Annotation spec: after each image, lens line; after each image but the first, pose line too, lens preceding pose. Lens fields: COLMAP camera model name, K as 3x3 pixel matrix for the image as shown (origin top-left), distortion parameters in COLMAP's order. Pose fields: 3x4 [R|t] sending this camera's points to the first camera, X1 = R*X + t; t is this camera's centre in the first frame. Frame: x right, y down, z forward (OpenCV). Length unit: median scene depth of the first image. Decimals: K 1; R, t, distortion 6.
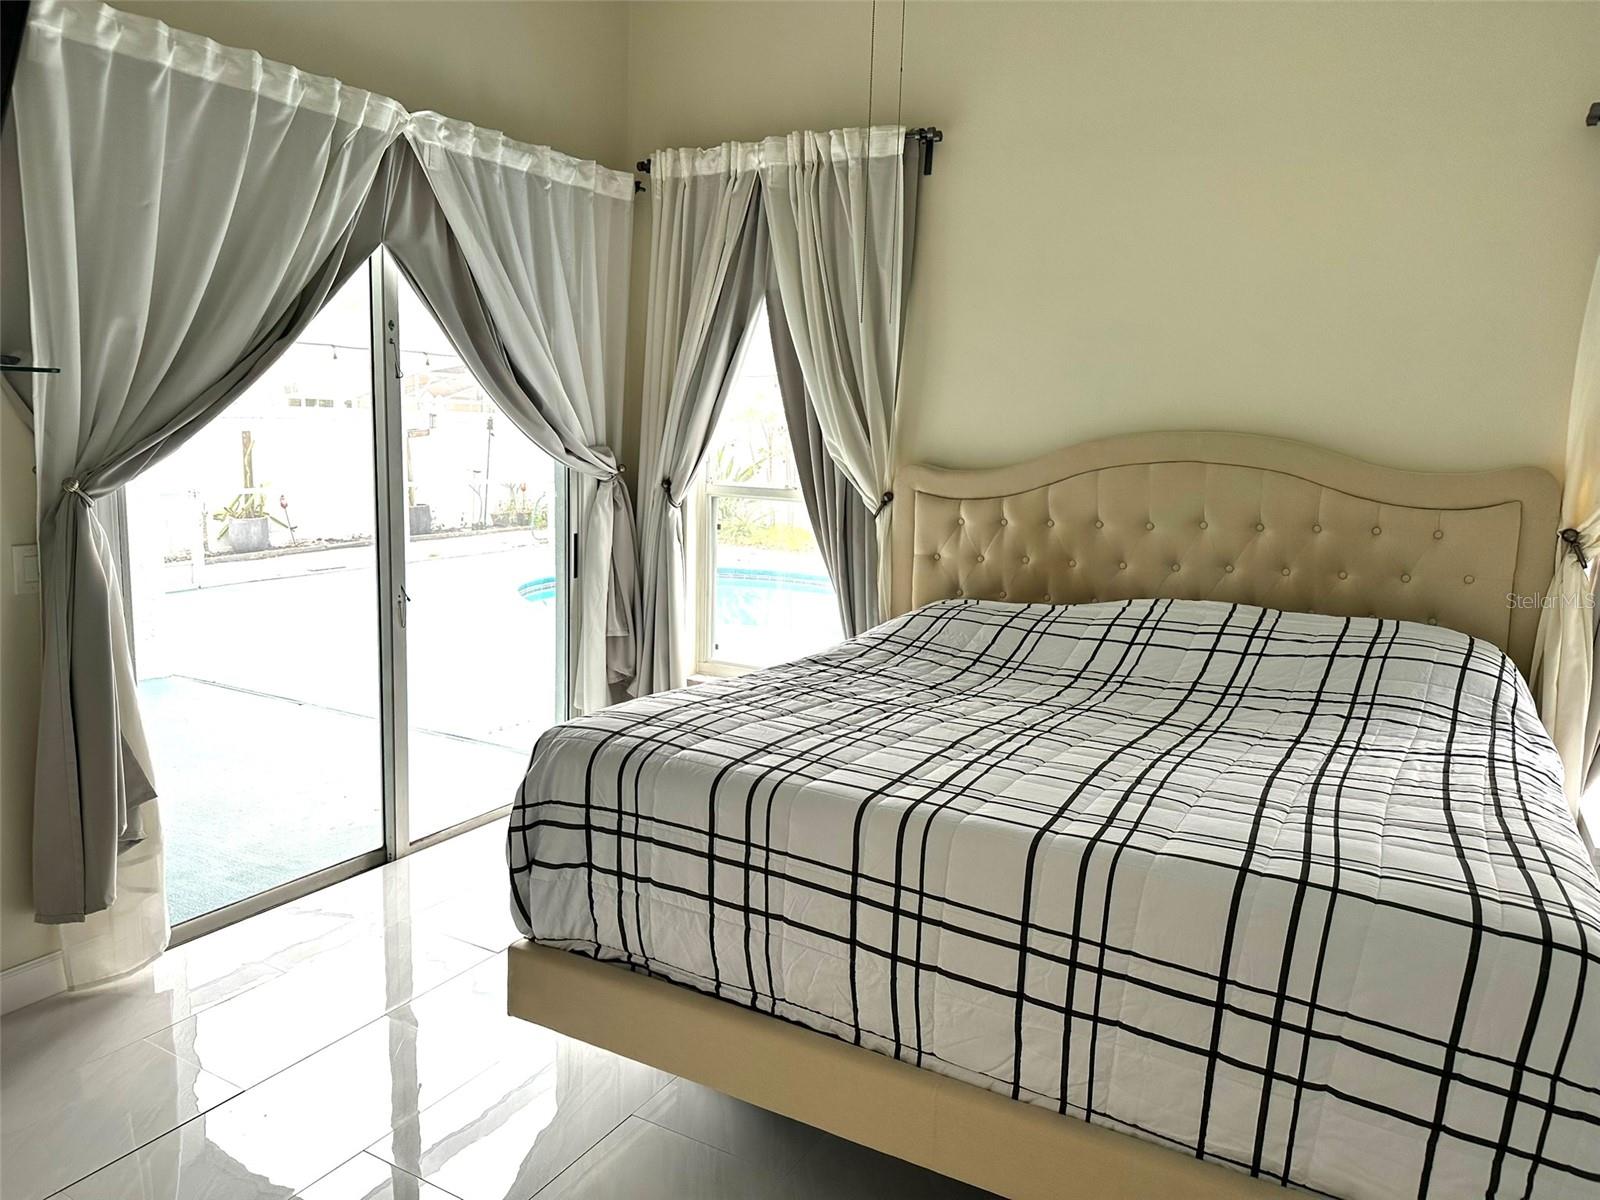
lens RADIAL K [[1124.5, 0, 796.6], [0, 1124.5, 600.1], [0, 0, 1]] dist [0.046879, -0.062235]
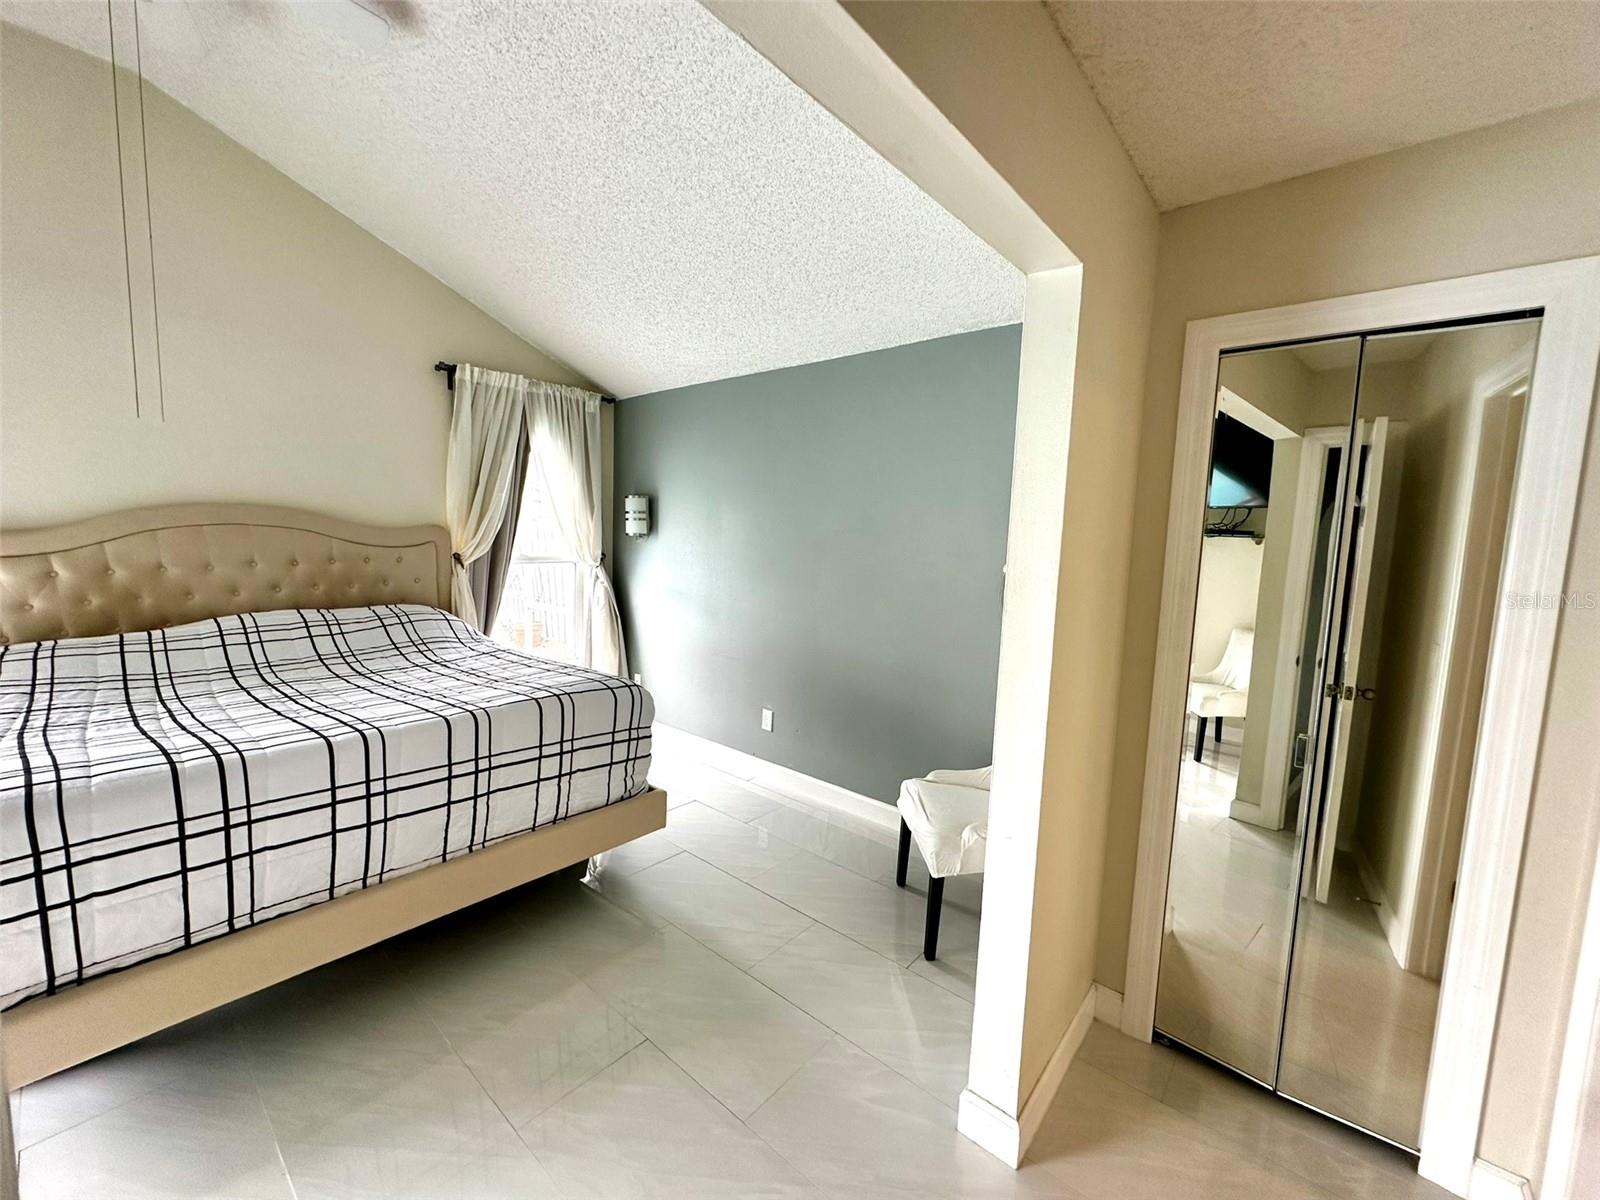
lens RADIAL K [[647.8, 0, 804.0], [0, 647.8, 597.6], [0, 0, 1]] dist [-0.000170, 0.000370]
pose [[0.179526, -0.121393, 0.976235, -0.372046], [0.119578, 0.987692, 0.100828, -0.019162], [-0.976459, 0.098634, 0.191832, 0.081890]]
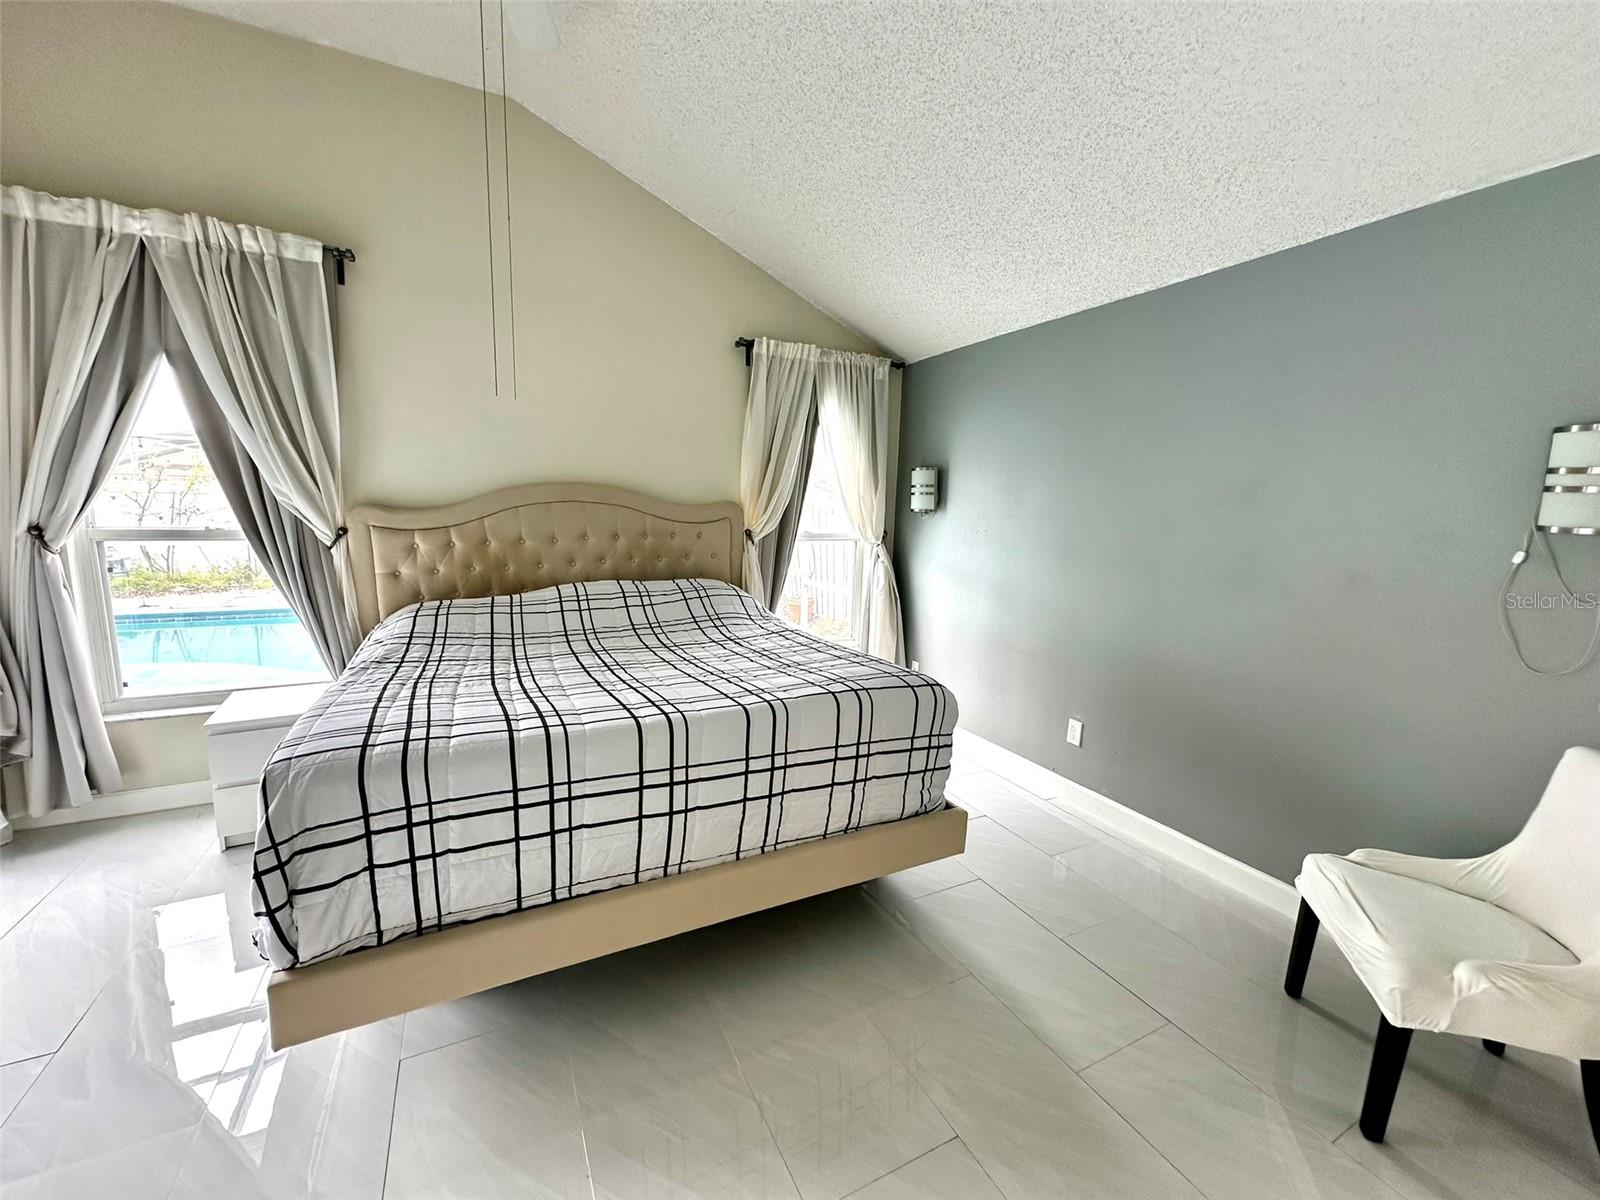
lens RADIAL K [[647.8, 0, 798.7], [0, 647.8, 593.6], [0, 0, 1]] dist [-0.000170, 0.000370]
pose [[0.544830, -0.129610, 0.828469, -0.284072], [0.115323, 0.990176, 0.079068, -0.021852], [-0.830579, 0.052463, 0.554425, 0.176956]]
